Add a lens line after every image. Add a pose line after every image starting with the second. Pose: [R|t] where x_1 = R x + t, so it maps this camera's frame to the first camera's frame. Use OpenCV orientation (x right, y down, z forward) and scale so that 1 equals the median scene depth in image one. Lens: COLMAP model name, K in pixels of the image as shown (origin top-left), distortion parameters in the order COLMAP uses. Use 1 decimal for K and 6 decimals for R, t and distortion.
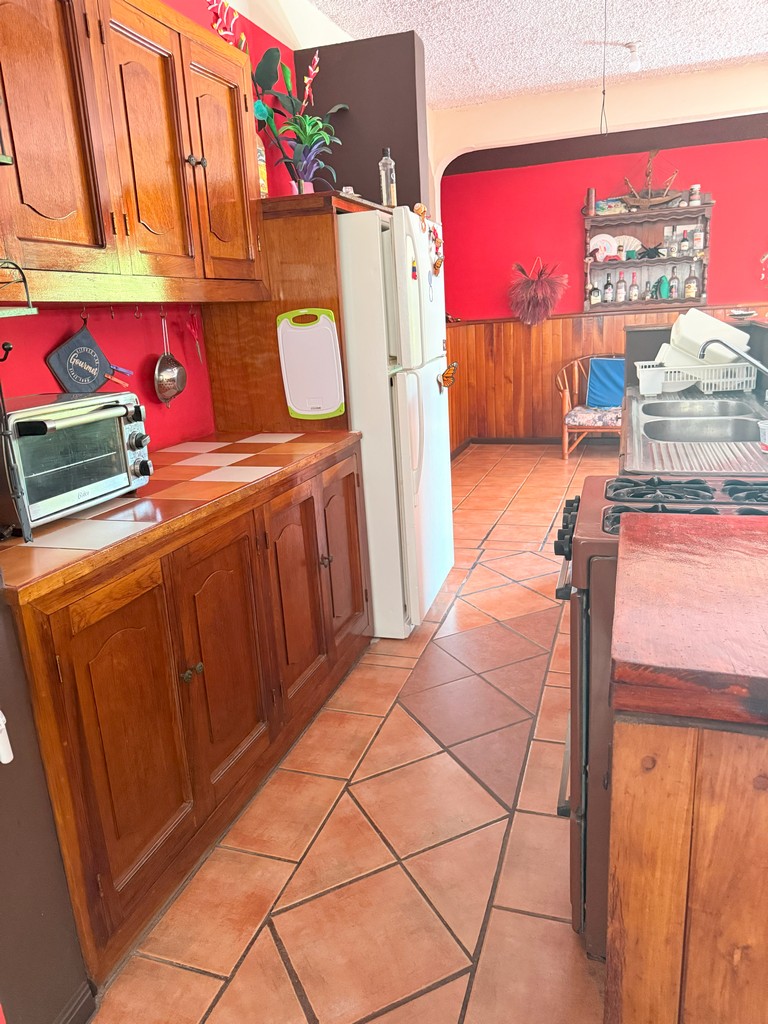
lens RADIAL K [[728.0, 0, 386.1], [0, 728.0, 507.6], [0, 0, 1]] dist [0.010573, -0.017039]
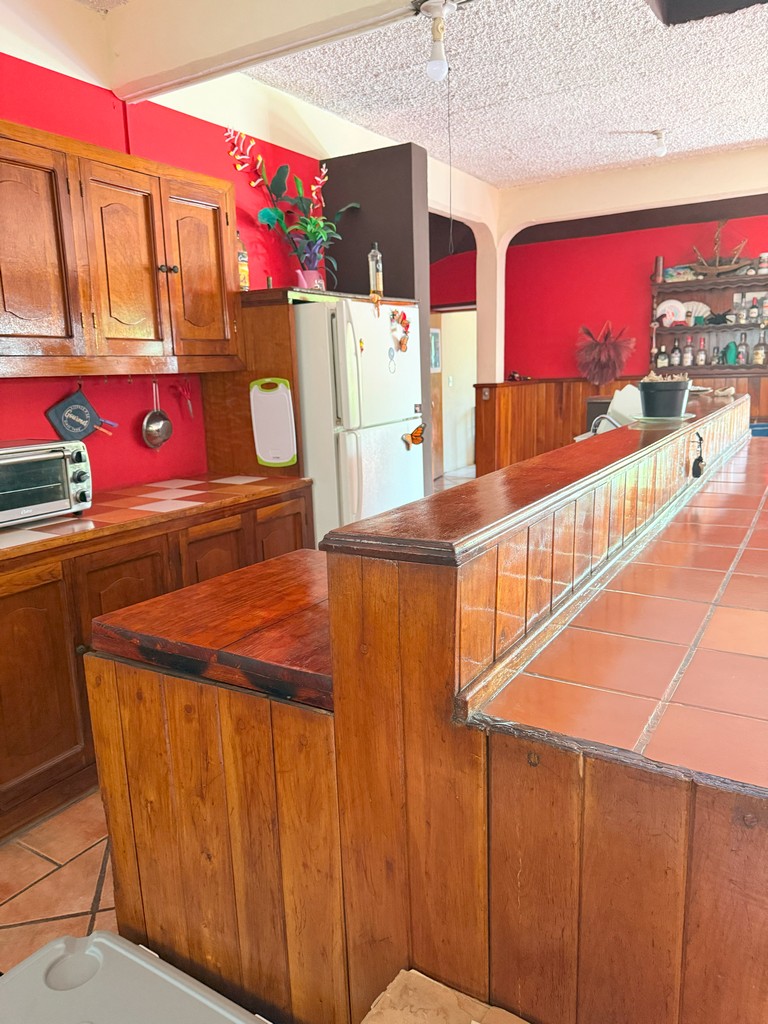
lens RADIAL K [[728.0, 0, 380.9], [0, 728.0, 512.8], [0, 0, 1]] dist [0.010573, -0.017039]
pose [[0.973942, 0.069787, -0.215792, 0.330212], [-0.080883, 0.995795, -0.043010, -0.006848], [0.211883, 0.059343, 0.975492, -0.139784]]
